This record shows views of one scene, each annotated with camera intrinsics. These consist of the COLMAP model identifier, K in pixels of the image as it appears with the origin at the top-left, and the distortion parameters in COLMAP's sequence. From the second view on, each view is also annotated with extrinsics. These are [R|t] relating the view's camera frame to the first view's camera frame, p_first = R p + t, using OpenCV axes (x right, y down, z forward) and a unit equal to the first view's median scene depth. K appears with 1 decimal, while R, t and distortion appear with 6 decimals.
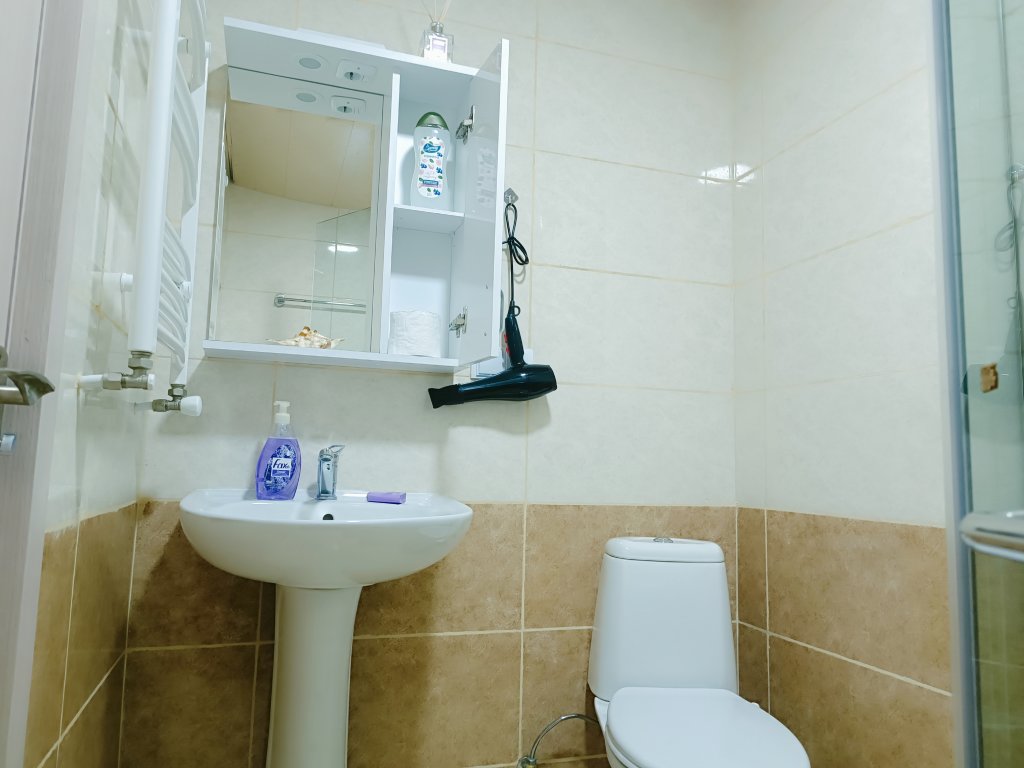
lens RADIAL K [[743.3, 0, 512.0], [0, 743.3, 384.0], [0, 0, 1]] dist [0.007412, -0.013781]
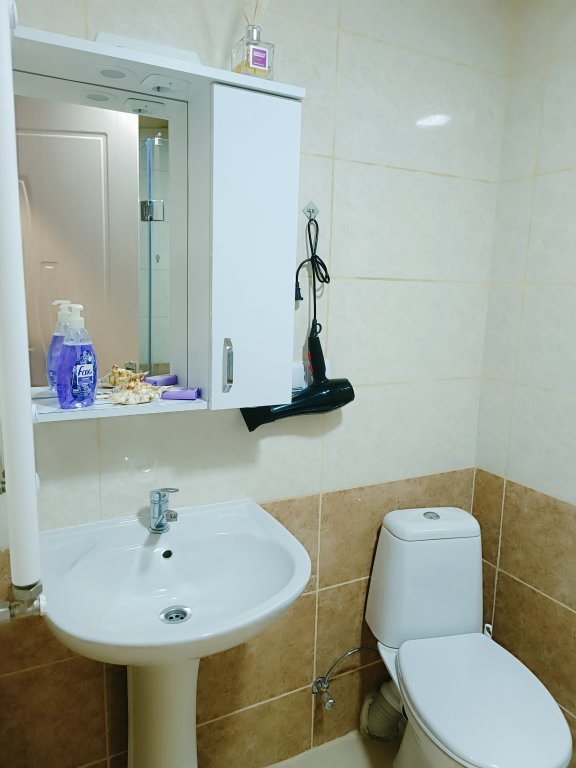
lens RADIAL K [[557.5, 0, 288.0], [0, 557.5, 384.0], [0, 0, 1]] dist [0.007412, -0.013781]
pose [[0.986317, -0.028130, 0.162444, -0.170139], [-0.018384, 0.960424, 0.277935, -0.245041], [-0.163833, -0.277118, 0.946765, 0.232424]]
